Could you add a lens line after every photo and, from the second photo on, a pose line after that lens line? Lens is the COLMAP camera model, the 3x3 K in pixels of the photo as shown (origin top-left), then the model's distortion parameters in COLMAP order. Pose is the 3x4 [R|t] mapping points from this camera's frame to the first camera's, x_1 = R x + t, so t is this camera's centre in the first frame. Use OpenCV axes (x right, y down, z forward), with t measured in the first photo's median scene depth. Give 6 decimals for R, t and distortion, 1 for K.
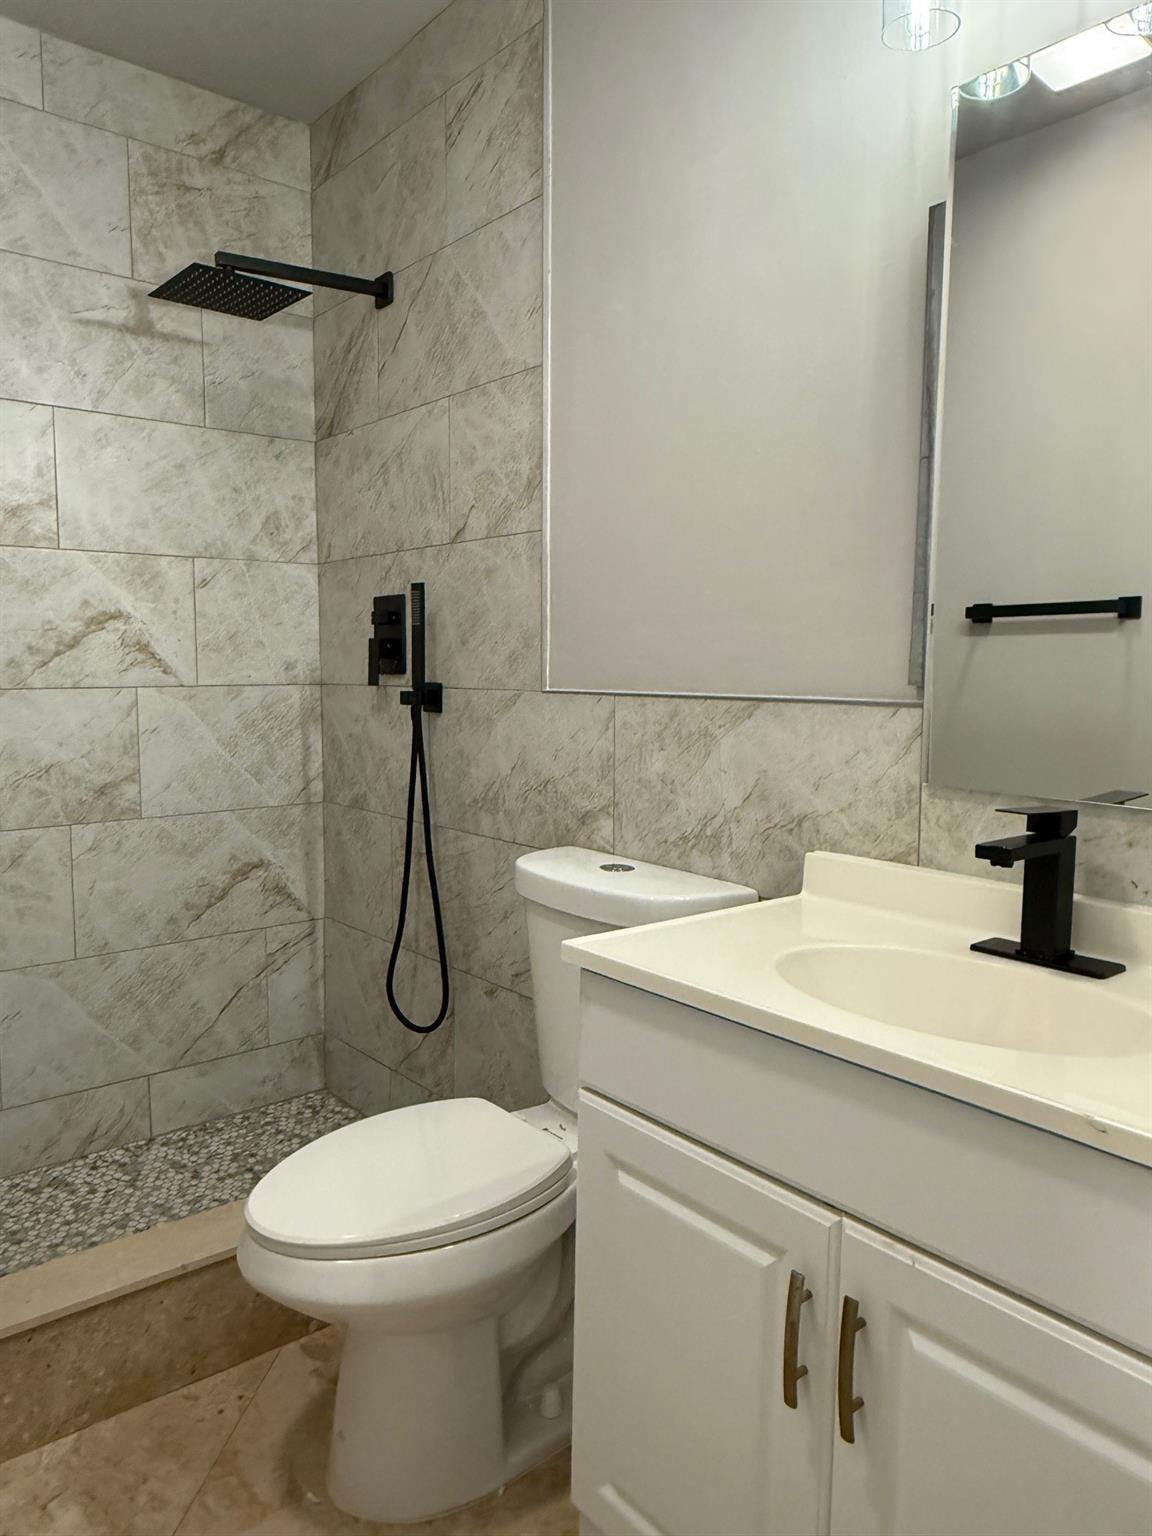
lens RADIAL K [[1089.9, 0, 580.5], [0, 1089.9, 749.2], [0, 0, 1]] dist [0.003403, -0.003769]
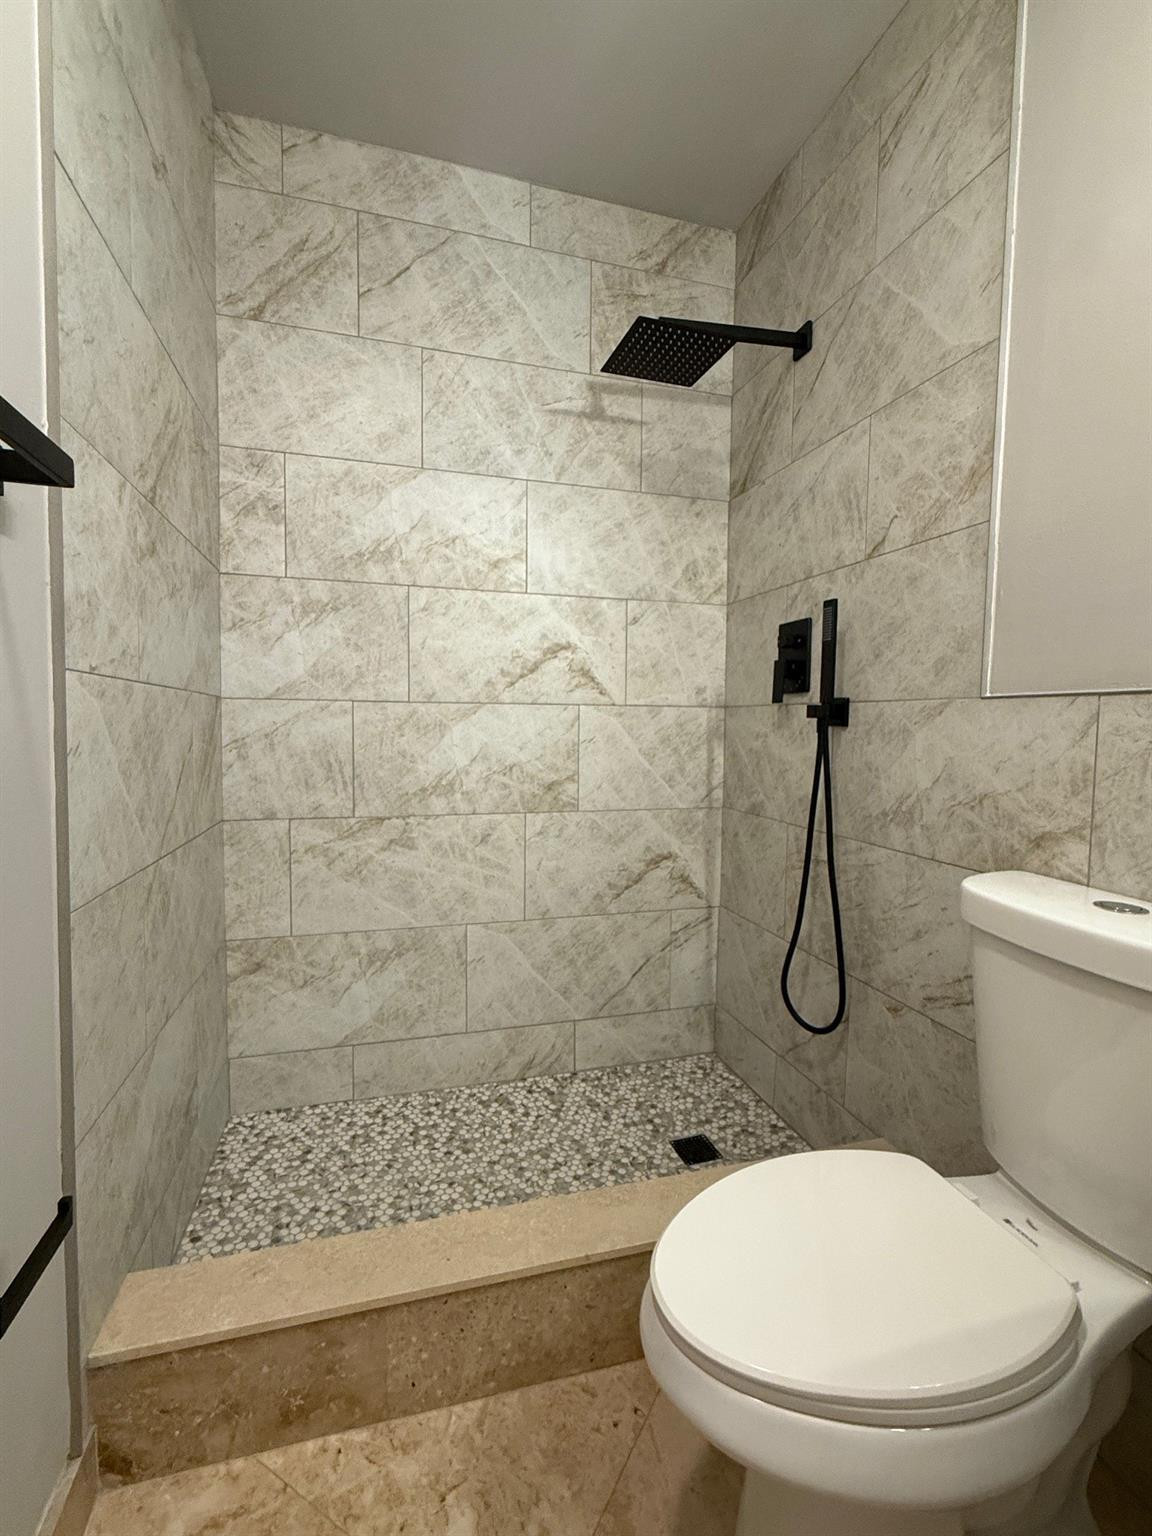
lens RADIAL K [[702.8, 0, 577.0], [0, 702.8, 764.4], [0, 0, 1]] dist [0.000785, 0.000644]
pose [[0.917822, 0.034777, -0.395466, -0.099912], [-0.043819, 0.998943, -0.013851, 0.023357], [0.394566, 0.030041, 0.918376, 0.292866]]
